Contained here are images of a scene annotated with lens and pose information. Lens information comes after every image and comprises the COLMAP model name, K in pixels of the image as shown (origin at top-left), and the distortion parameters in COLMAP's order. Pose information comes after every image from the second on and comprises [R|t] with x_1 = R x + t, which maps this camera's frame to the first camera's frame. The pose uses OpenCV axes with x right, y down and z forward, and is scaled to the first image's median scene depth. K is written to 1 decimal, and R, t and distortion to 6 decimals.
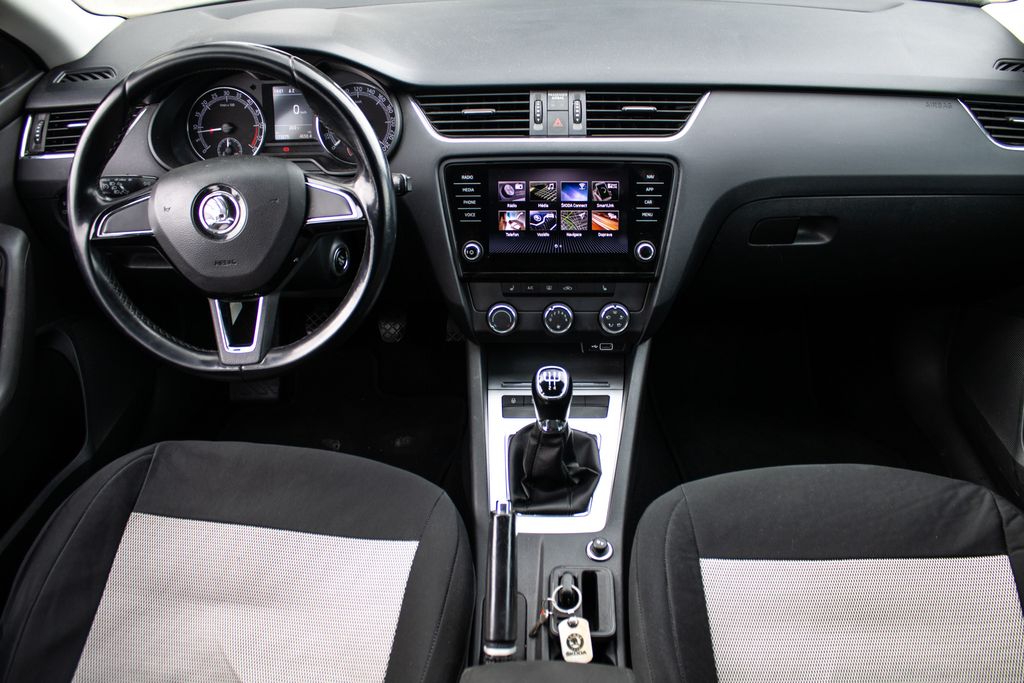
lens RADIAL K [[774.3, 0, 512.0], [0, 774.3, 341.5], [0, 0, 1]] dist [-0.149051, 0.107888]
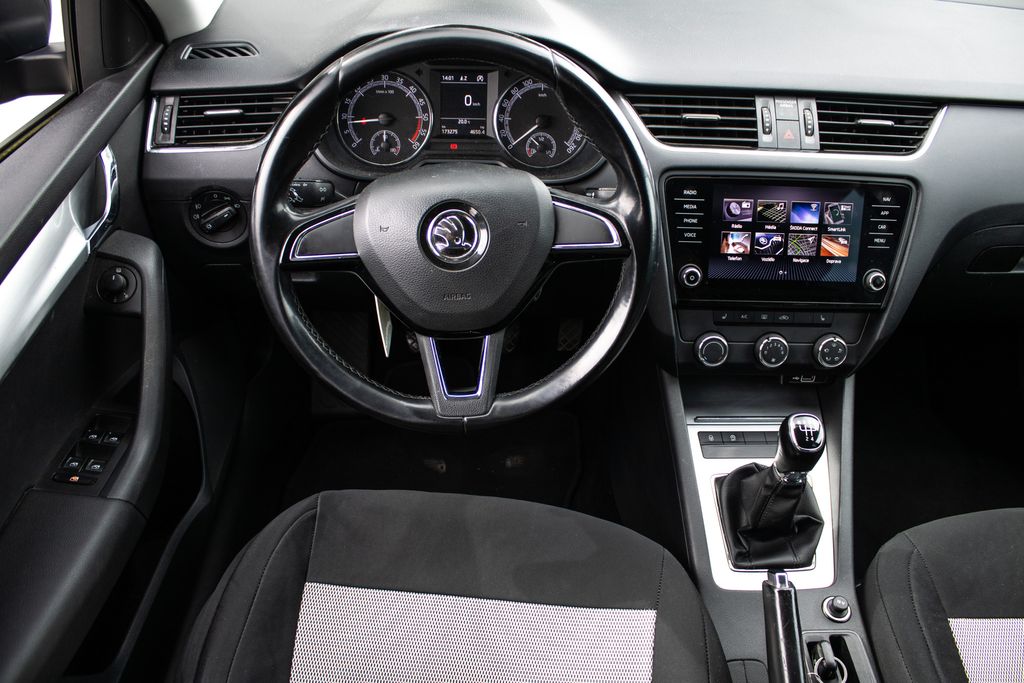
lens RADIAL K [[774.3, 0, 512.0], [0, 774.3, 341.5], [0, 0, 1]] dist [-0.149051, 0.107888]
pose [[0.997618, 0.008979, 0.068388, -0.318006], [-0.011829, 0.999073, 0.041384, -0.076699], [-0.067954, -0.042094, 0.996800, 0.135012]]
